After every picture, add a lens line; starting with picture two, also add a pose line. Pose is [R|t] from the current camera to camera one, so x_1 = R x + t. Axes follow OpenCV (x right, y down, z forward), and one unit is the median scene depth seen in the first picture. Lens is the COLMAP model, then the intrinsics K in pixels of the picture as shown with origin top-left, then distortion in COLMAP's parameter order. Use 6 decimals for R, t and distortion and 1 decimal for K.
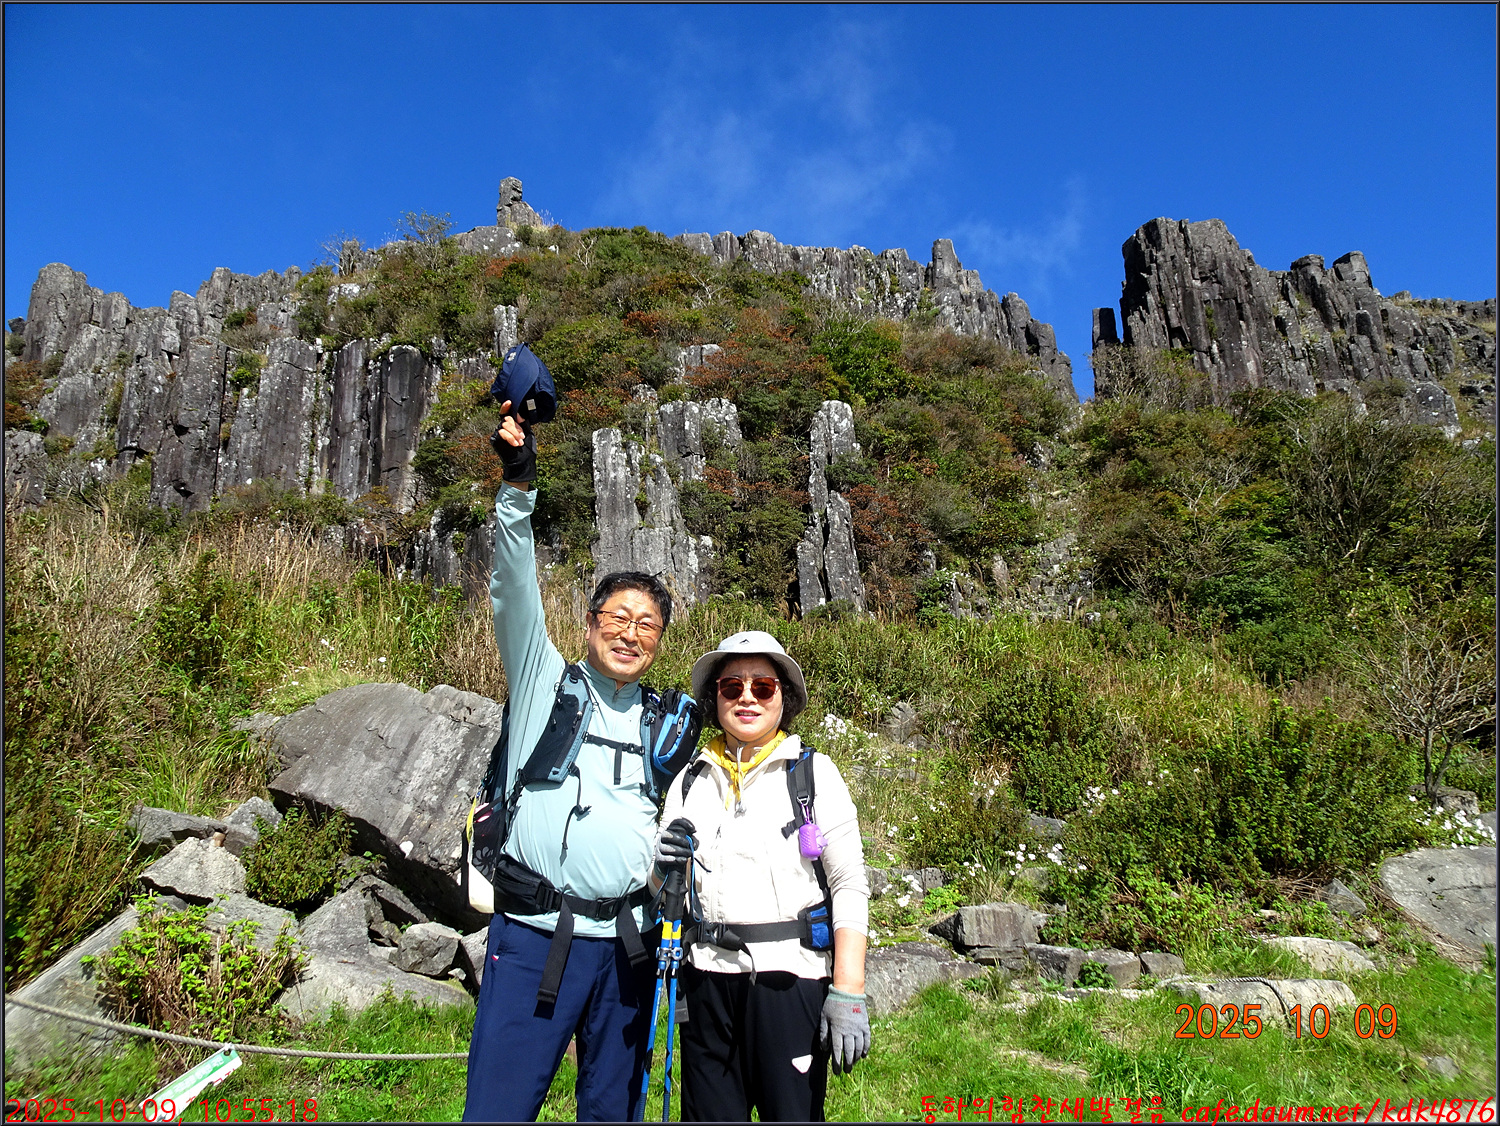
lens RADIAL K [[1062.5, 0, 747.7], [0, 1062.5, 559.0], [0, 0, 1]] dist [0.017760, -0.005007]
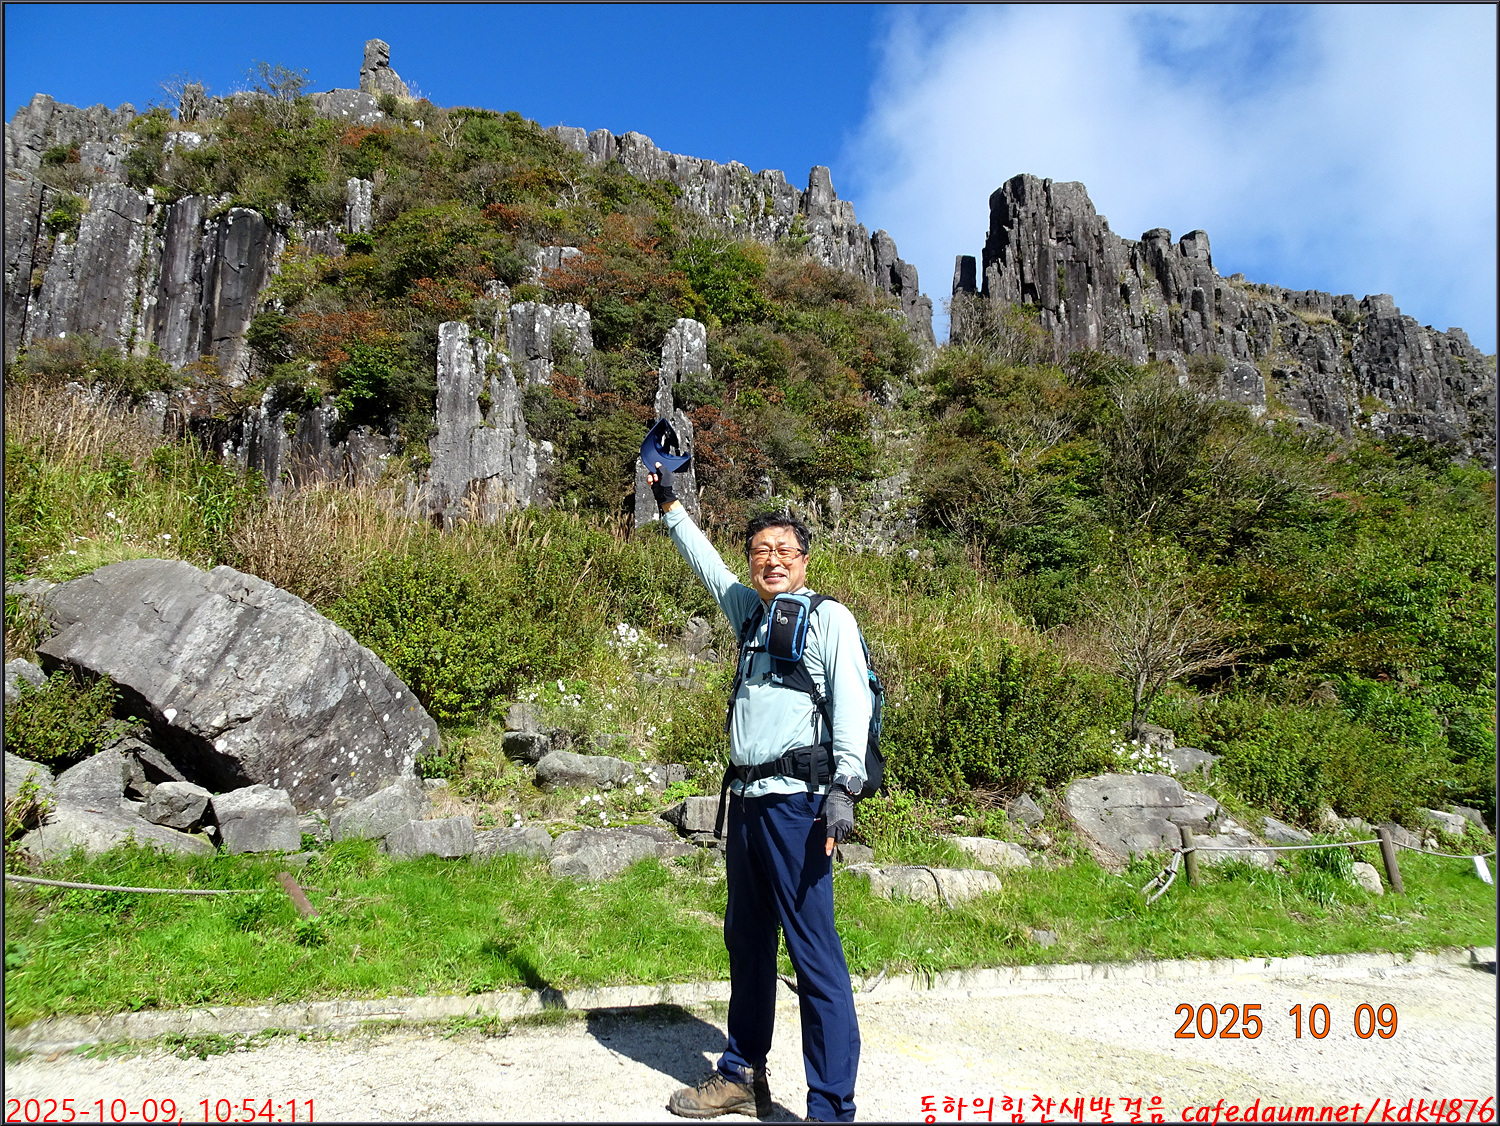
lens RADIAL K [[1065.1, 0, 747.6], [0, 1065.1, 559.4], [0, 0, 1]] dist [0.010271, 0.003613]
pose [[0.987823, 0.081904, 0.132278, 0.020504], [-0.092337, 0.992918, 0.074755, -0.003370], [-0.125219, -0.086059, 0.988390, -0.024103]]
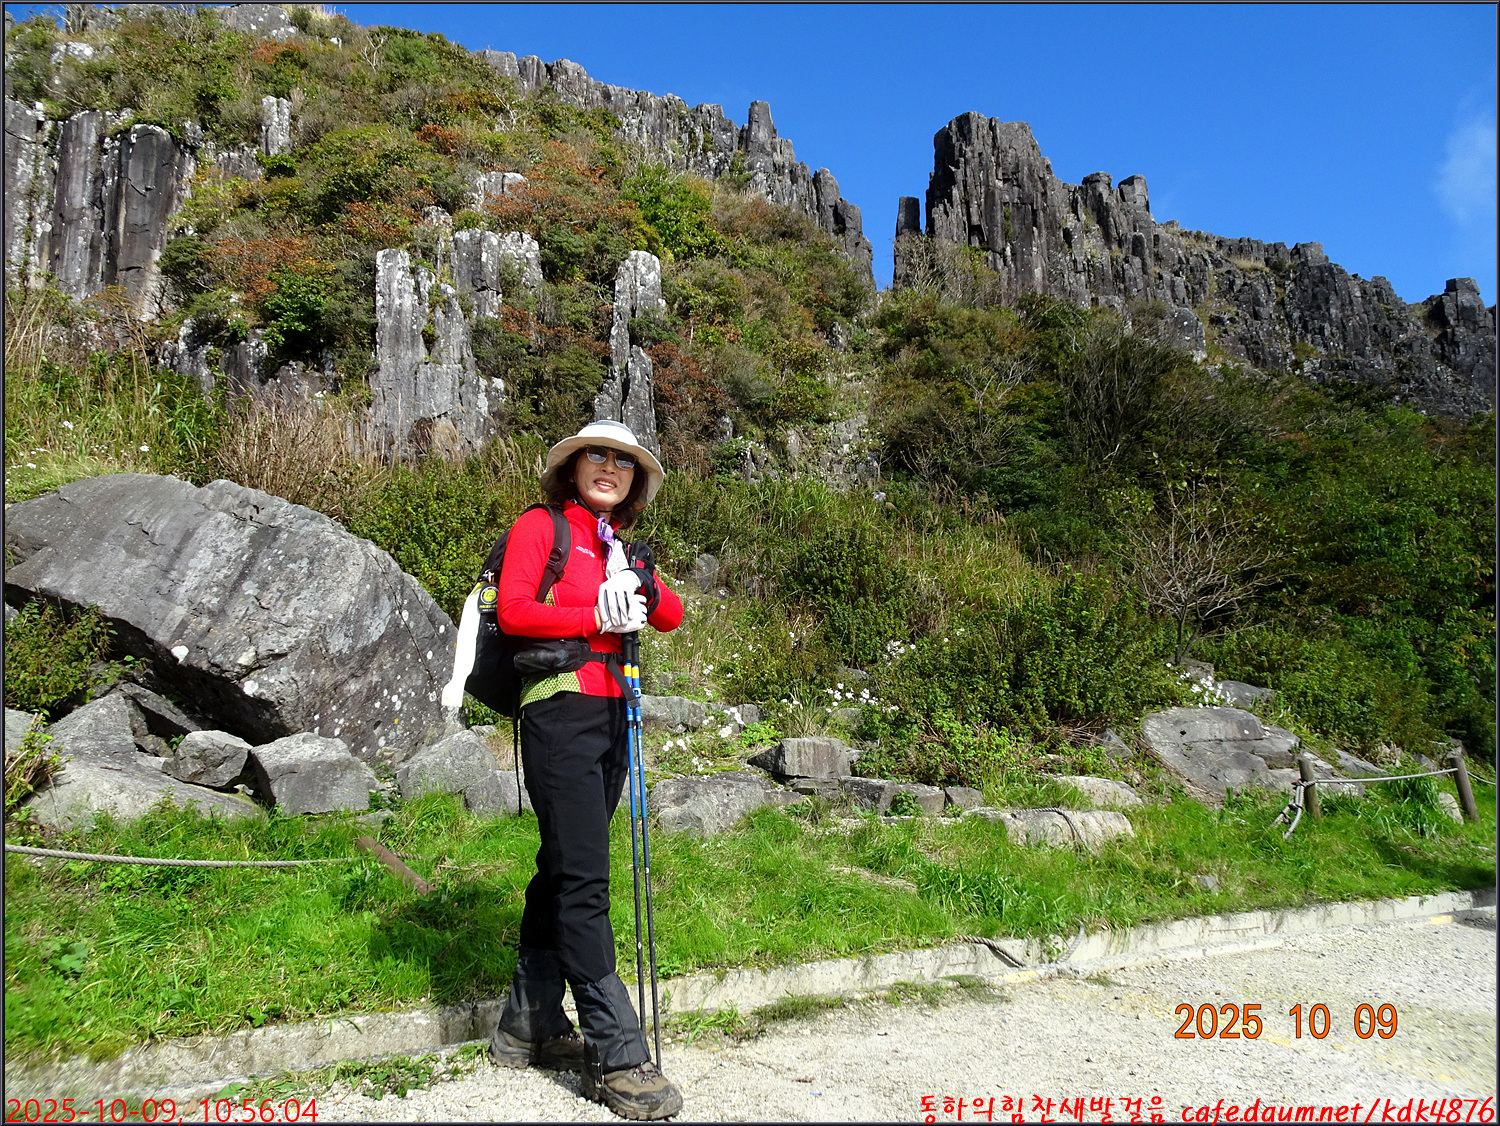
lens RADIAL K [[1065.3, 0, 746.8], [0, 1065.3, 558.6], [0, 0, 1]] dist [0.008845, 0.002534]
pose [[0.975051, 0.065597, 0.212065, -0.012303], [-0.090103, 0.990056, 0.108033, 0.012369], [-0.202870, -0.124446, 0.971266, 0.013409]]
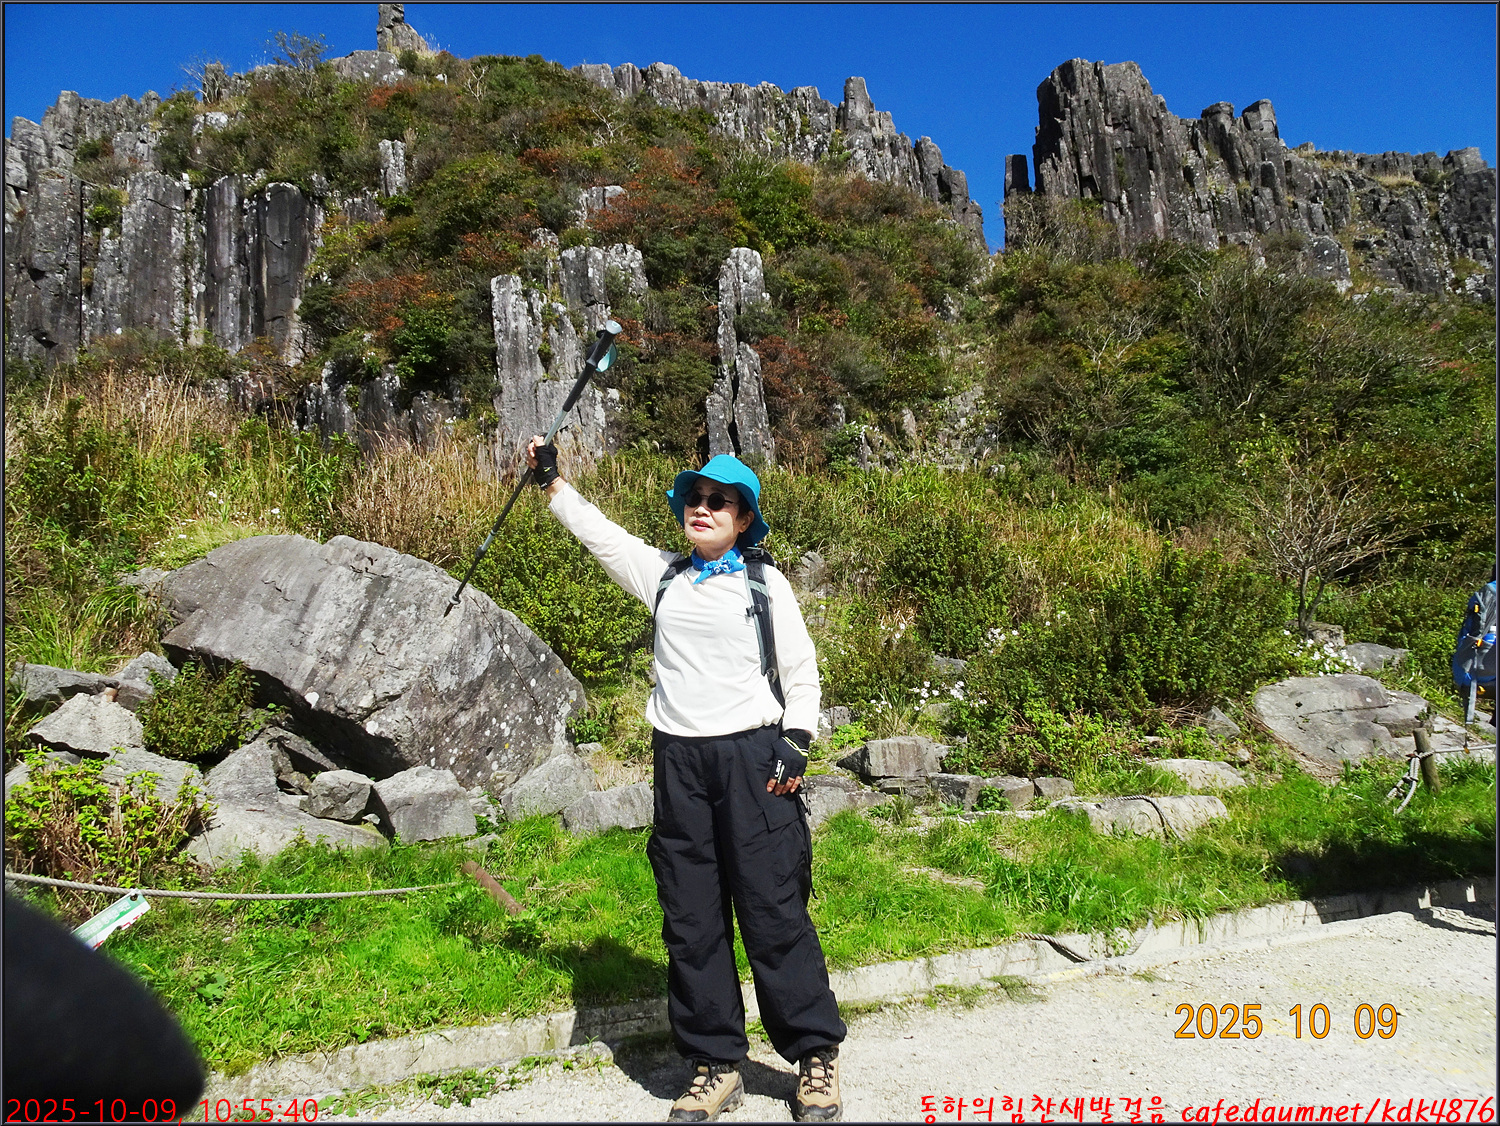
lens RADIAL K [[1064.6, 0, 746.9], [0, 1064.6, 558.4], [0, 0, 1]] dist [0.011111, 0.000645]
pose [[0.996449, -0.014514, 0.082940, -0.000006], [0.003419, 0.991194, 0.132373, 0.002951], [-0.084131, -0.131619, 0.987724, 0.002426]]
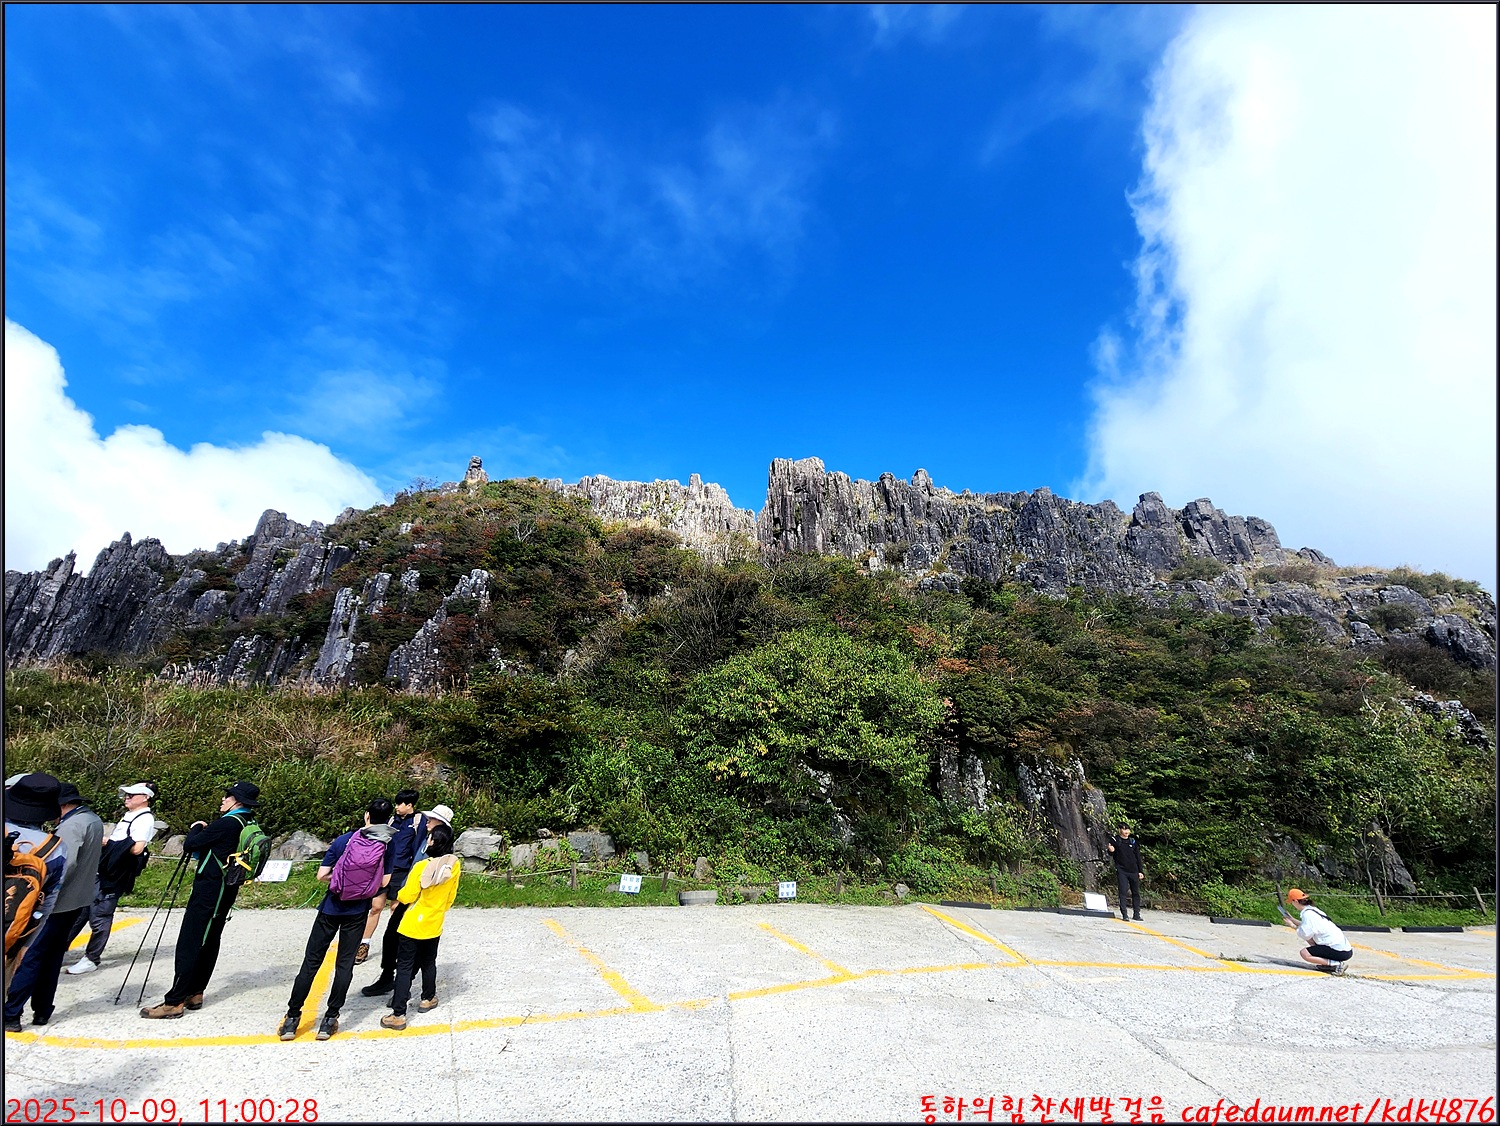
lens RADIAL K [[602.5, 0, 749.5], [0, 602.5, 560.6], [0, 0, 1]] dist [0.006035, -0.002910]
pose [[0.985472, -0.029804, -0.167201, 0.723766], [0.006932, 0.990721, -0.135737, -0.013137], [0.169695, 0.132605, 0.976534, 0.019987]]
